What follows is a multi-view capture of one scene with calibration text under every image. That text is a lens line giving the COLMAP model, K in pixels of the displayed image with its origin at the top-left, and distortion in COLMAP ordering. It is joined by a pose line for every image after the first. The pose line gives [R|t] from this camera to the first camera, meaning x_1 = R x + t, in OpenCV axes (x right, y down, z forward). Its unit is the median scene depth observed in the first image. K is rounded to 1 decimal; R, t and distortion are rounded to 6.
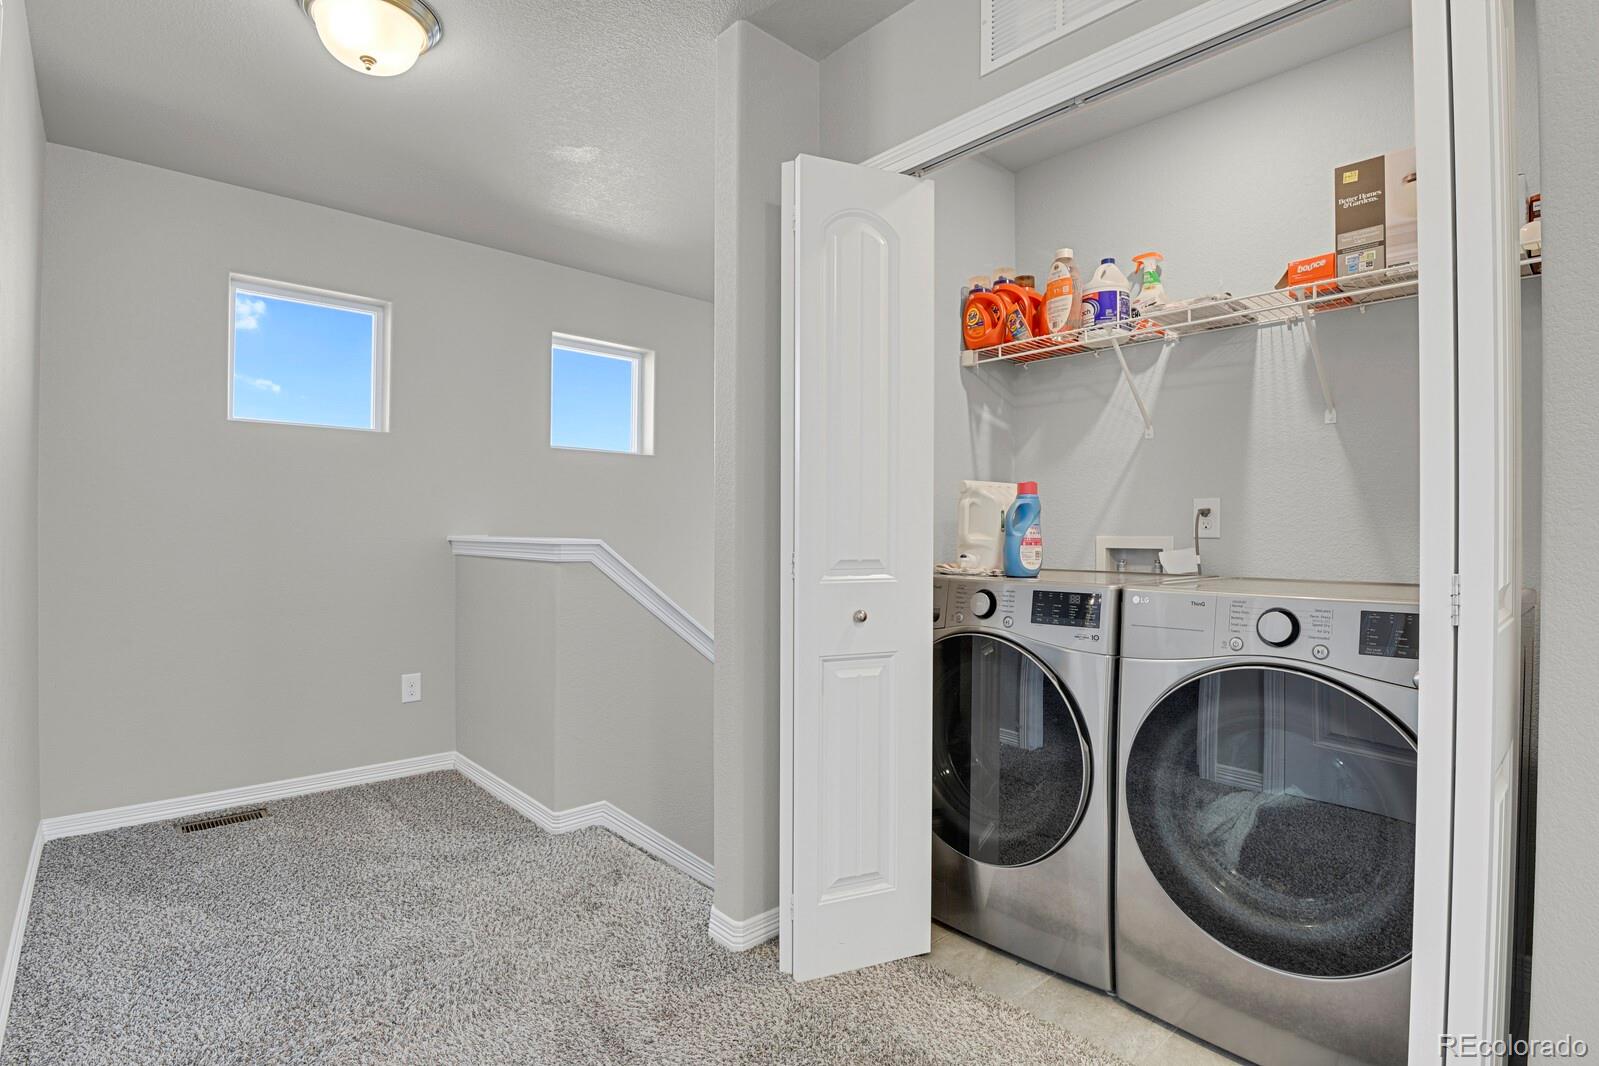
lens RADIAL K [[779.6, 0, 808.1], [0, 779.6, 532.6], [0, 0, 1]] dist [-0.009106, -0.002697]
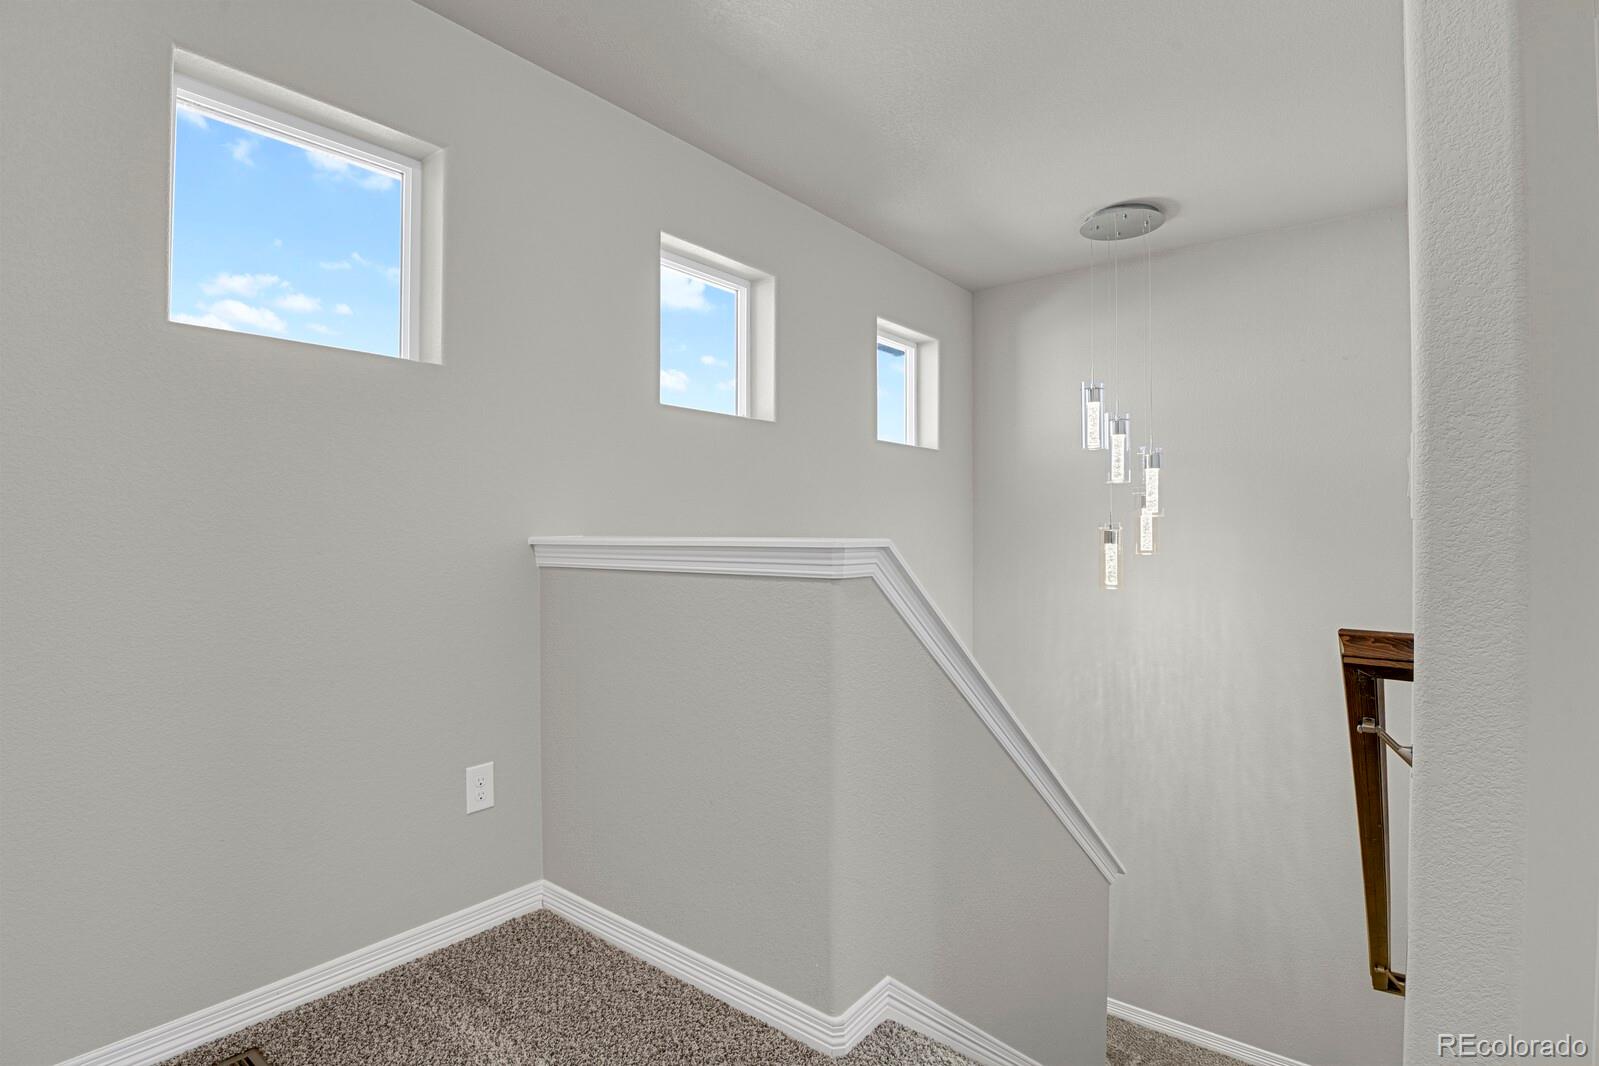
lens RADIAL K [[779.6, 0, 791.3], [0, 779.6, 532.7], [0, 0, 1]] dist [-0.009106, -0.002697]
pose [[0.988407, -0.013007, 0.151266, -0.363851], [0.012422, 0.999911, 0.004811, 0.000583], [-0.151315, -0.002877, 0.988481, 0.367233]]
